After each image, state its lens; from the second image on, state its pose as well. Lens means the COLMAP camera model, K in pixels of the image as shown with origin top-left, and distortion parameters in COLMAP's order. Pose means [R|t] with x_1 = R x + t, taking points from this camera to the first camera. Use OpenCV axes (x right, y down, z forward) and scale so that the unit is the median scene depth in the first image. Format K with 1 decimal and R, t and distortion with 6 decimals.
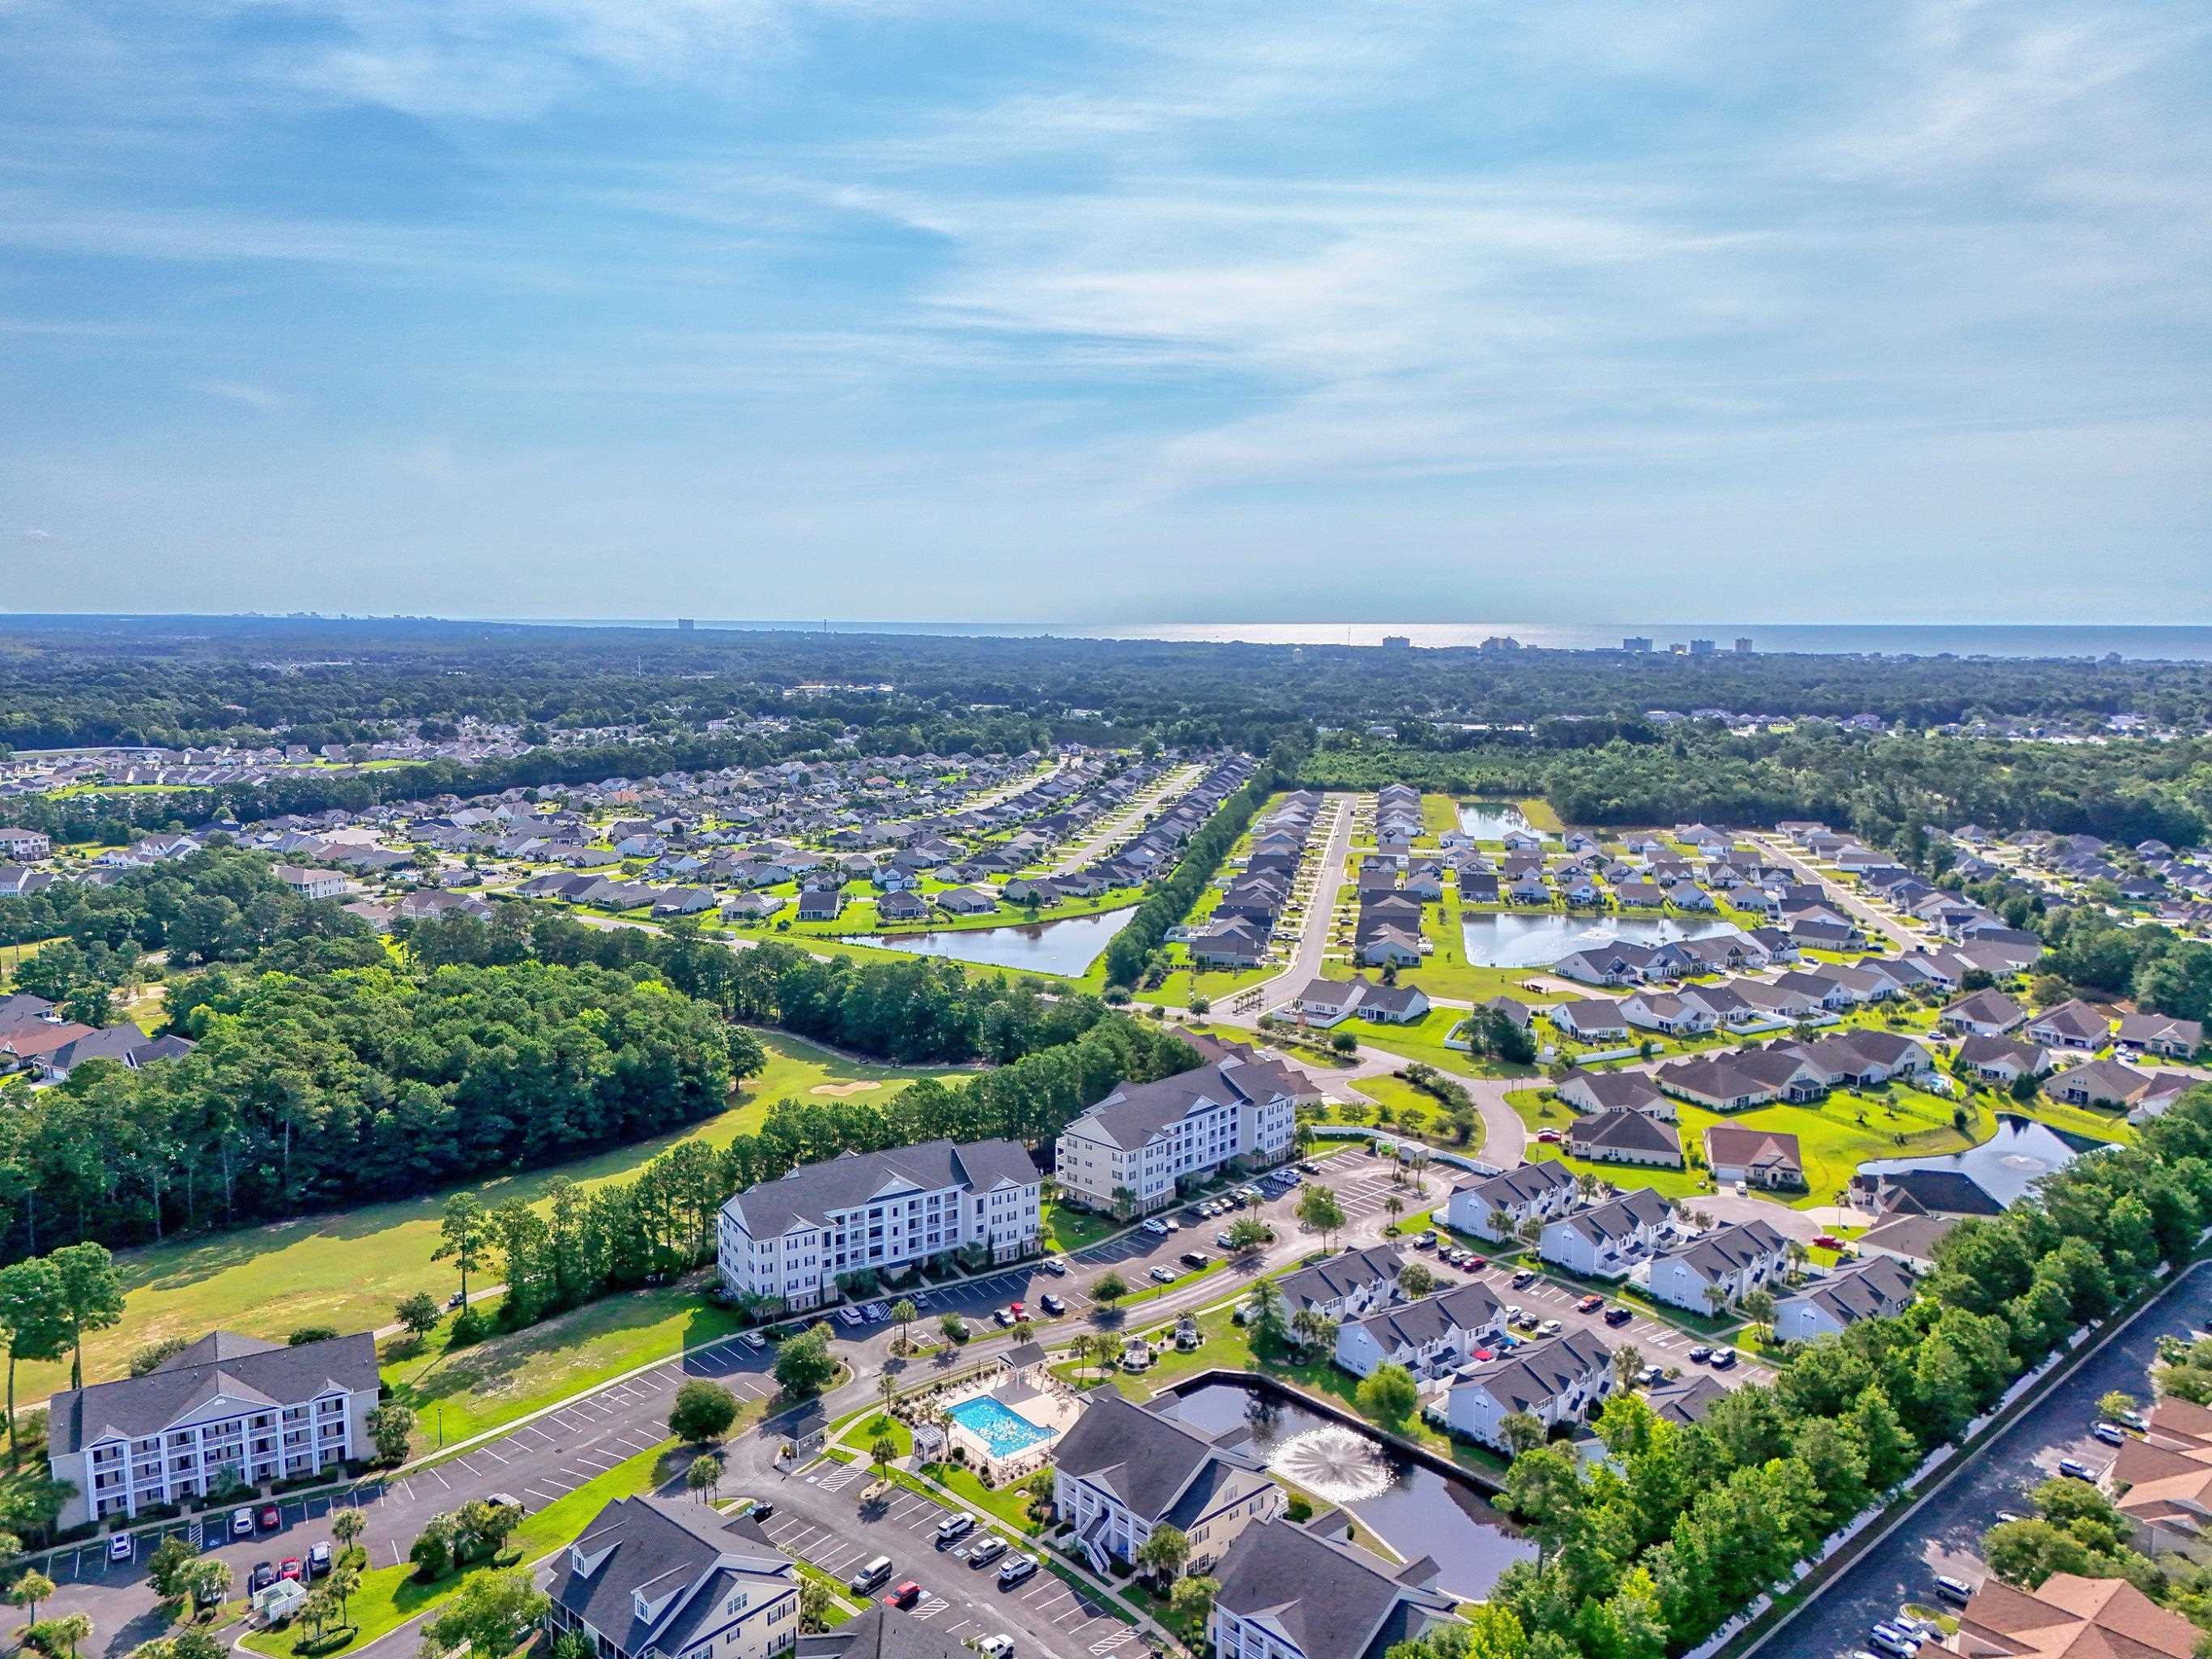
lens RADIAL K [[1627.3, 0, 1115.5], [0, 1627.3, 847.3], [0, 0, 1]] dist [0.080832, -0.070362]
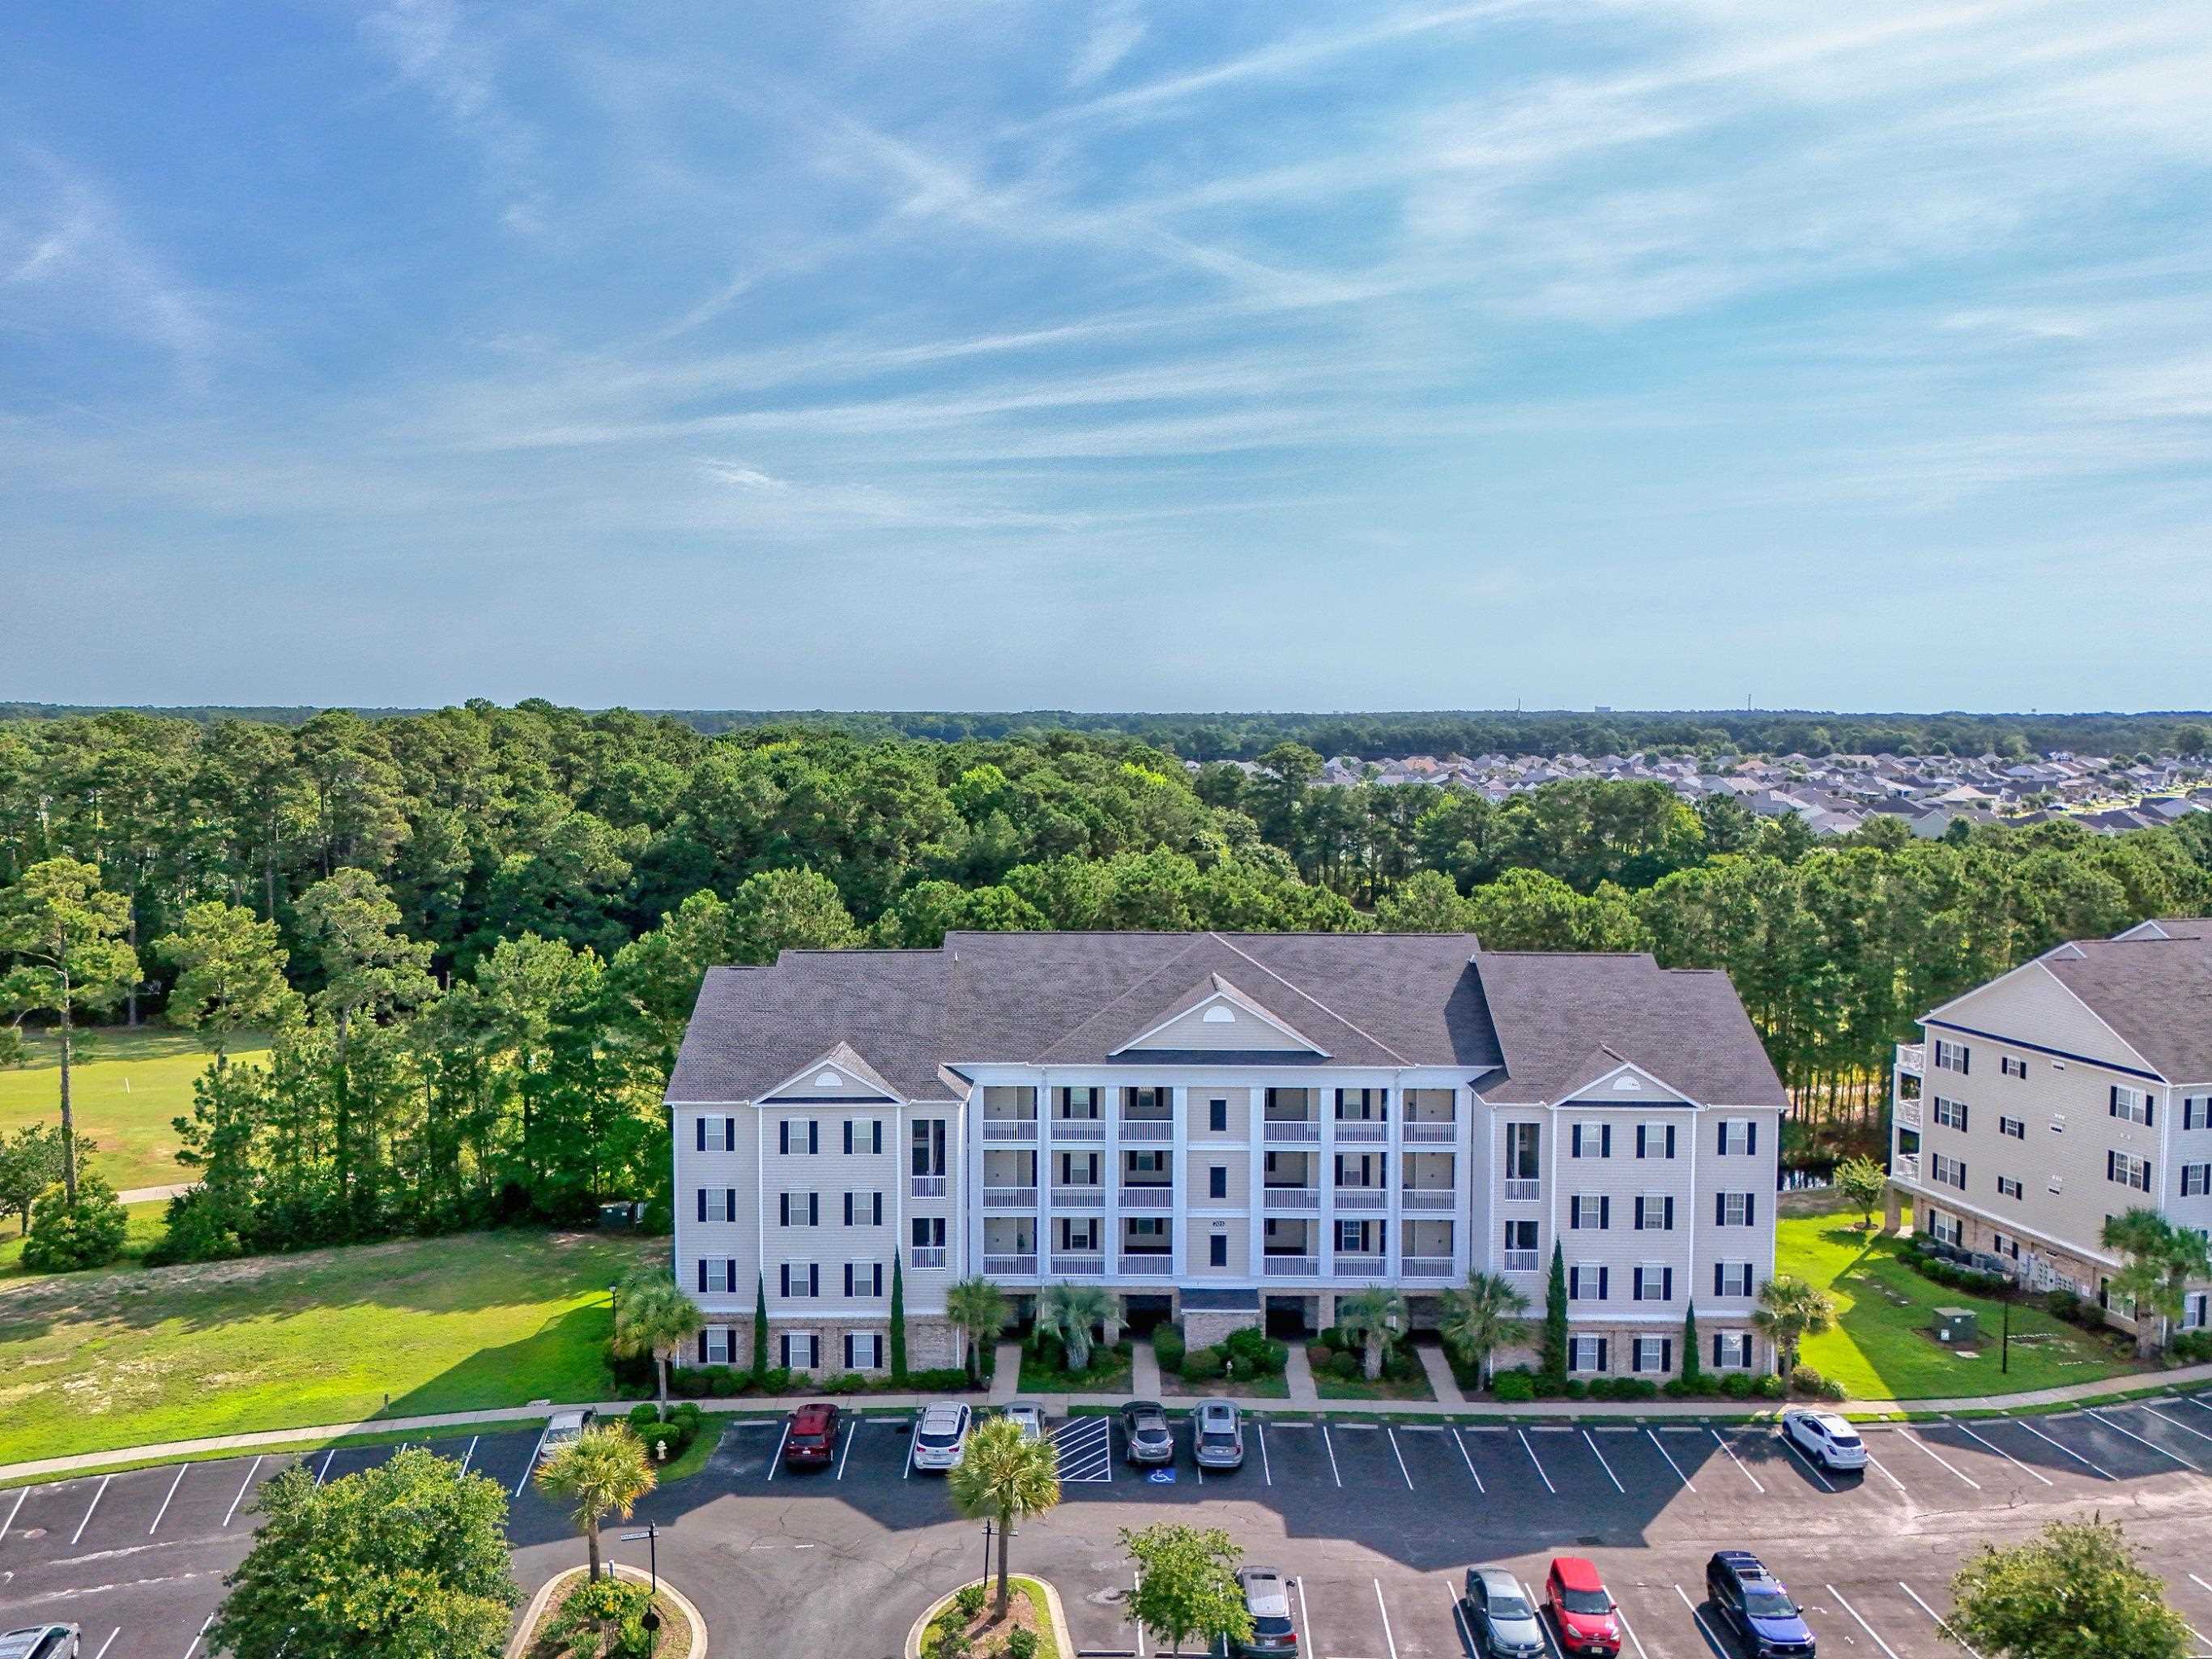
lens RADIAL K [[1627.3, 0, 1105.1], [0, 1627.3, 828.4], [0, 0, 1]] dist [0.080832, -0.070362]
pose [[0.851532, 0.036345, -0.523042, -0.001054], [-0.075757, 0.995655, -0.054150, 0.130511], [0.518801, 0.085735, 0.850585, 0.508471]]
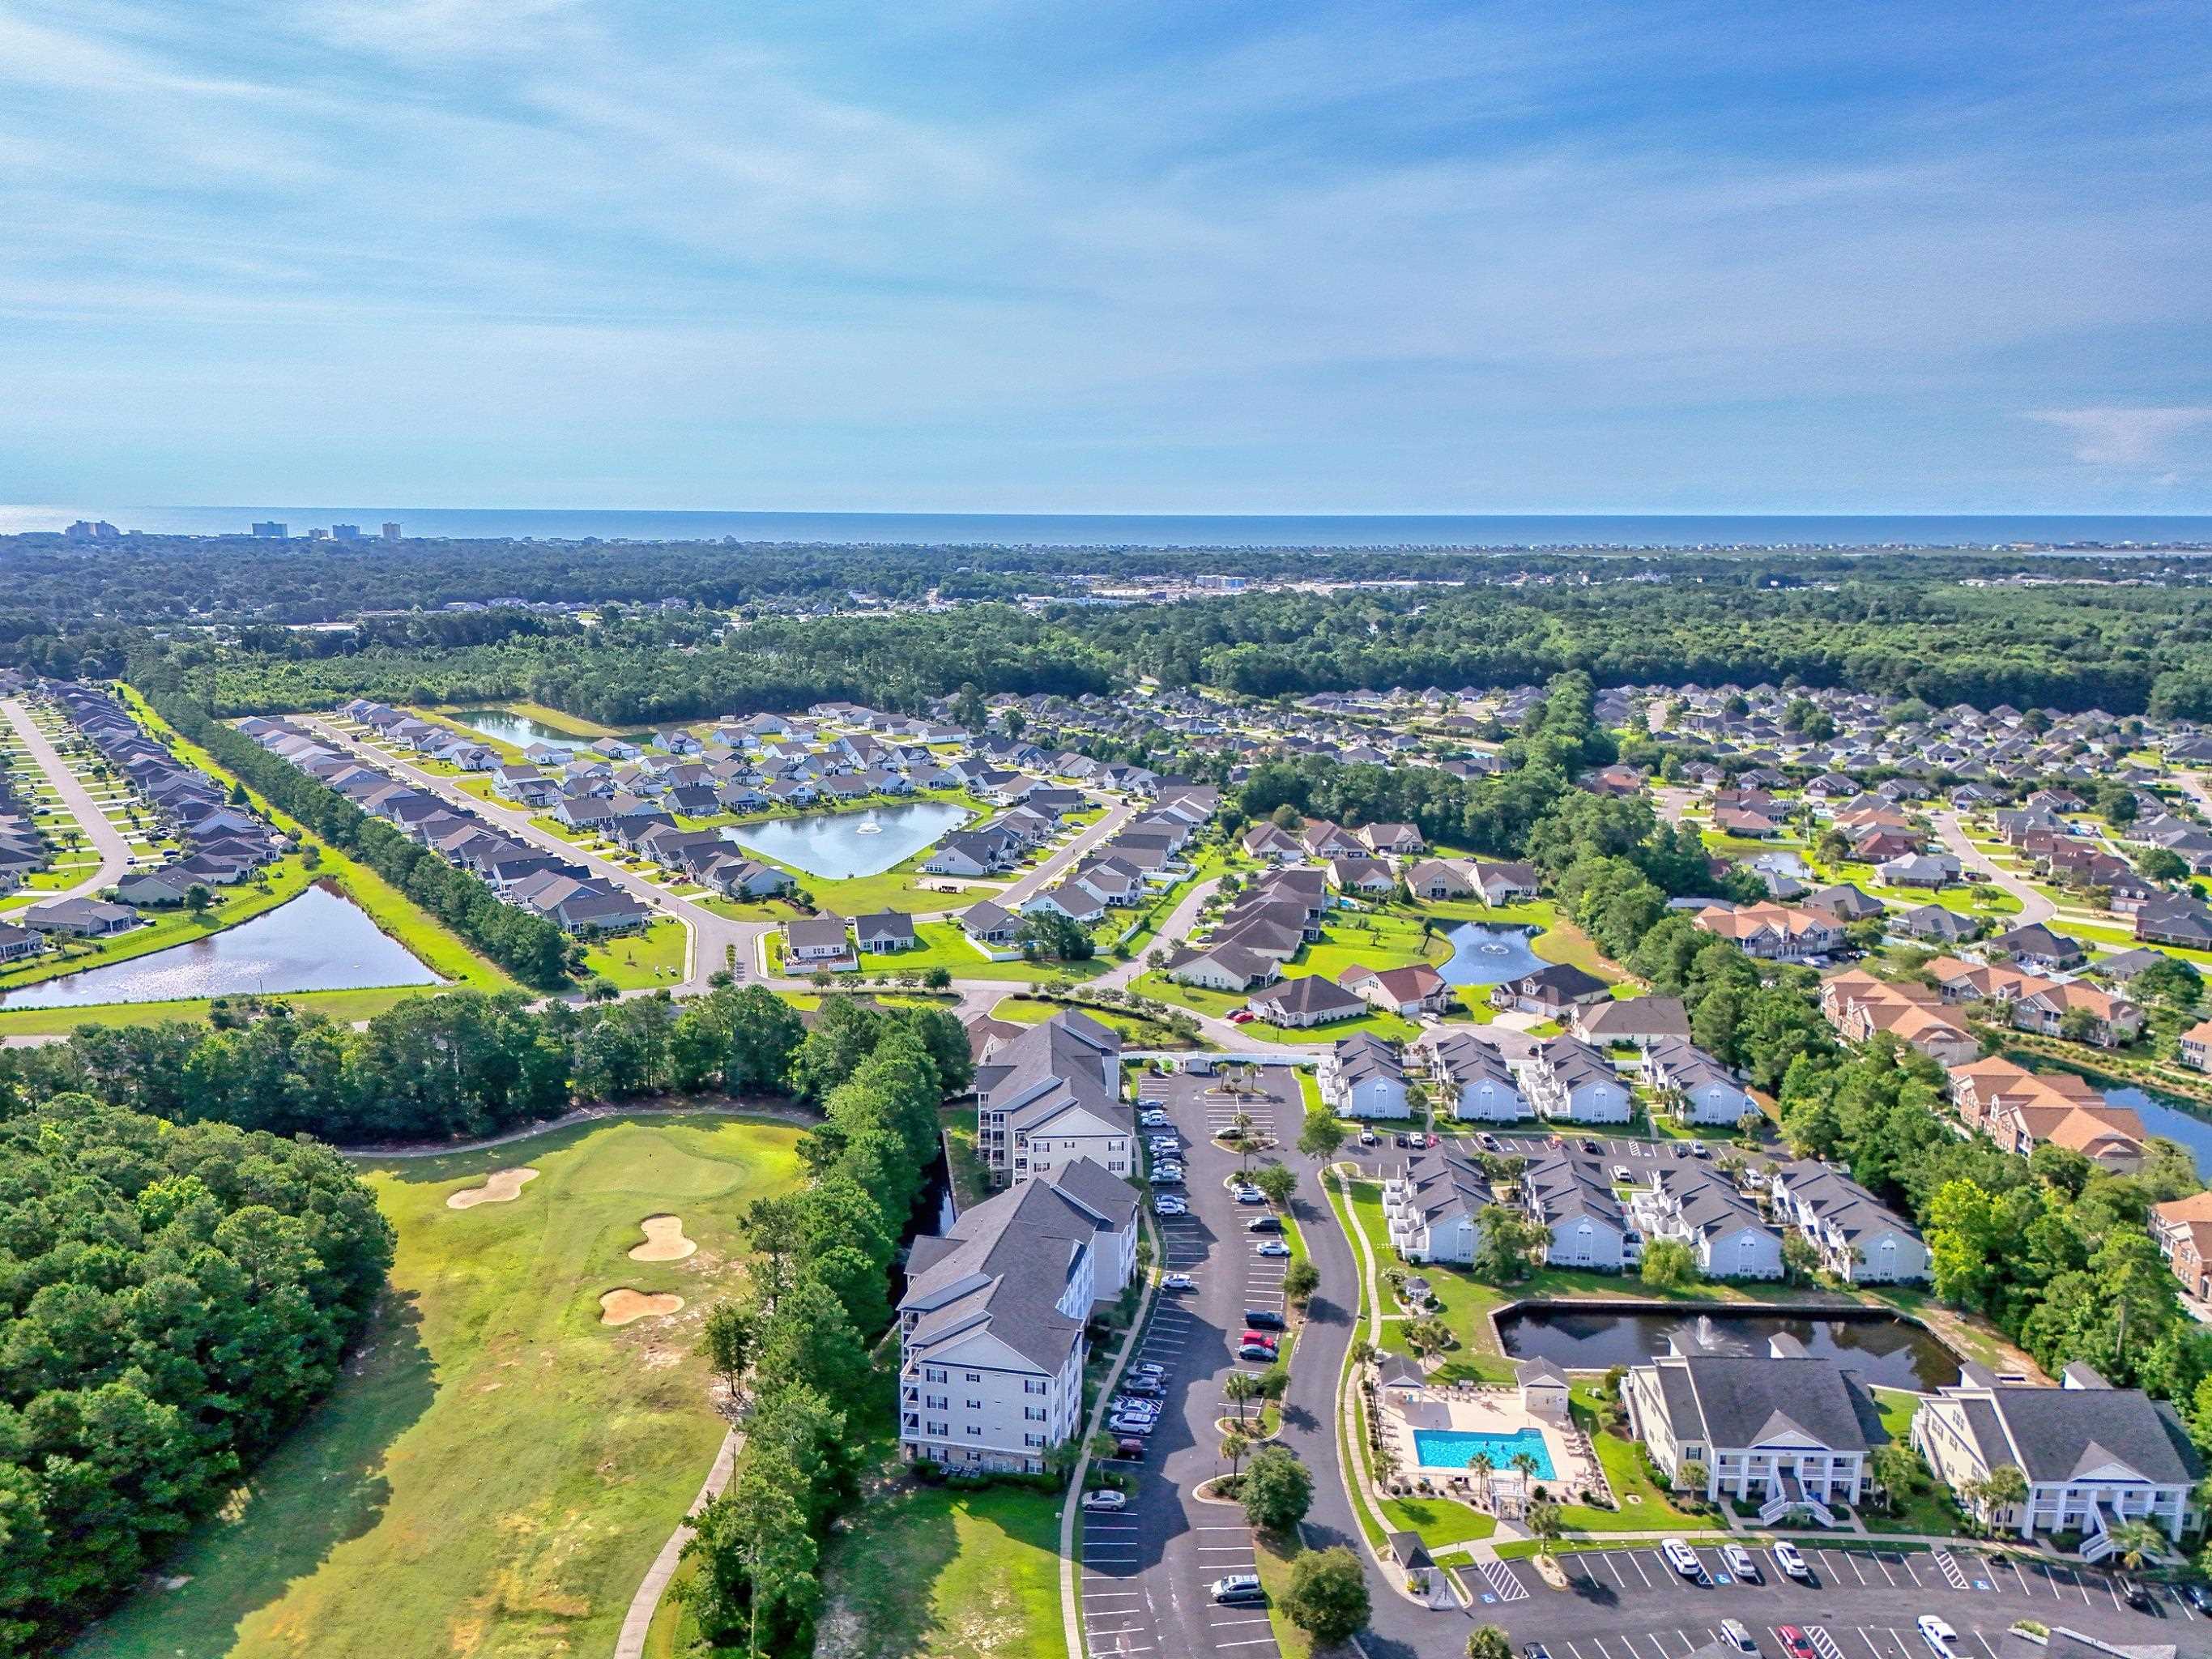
lens RADIAL K [[1627.3, 0, 1112.9], [0, 1627.3, 810.6], [0, 0, 1]] dist [0.080832, -0.070362]
pose [[0.684576, -0.135807, 0.716179, -0.448029], [0.102010, 0.990672, 0.090350, -0.047350], [-0.721768, 0.011206, 0.692044, 0.305856]]
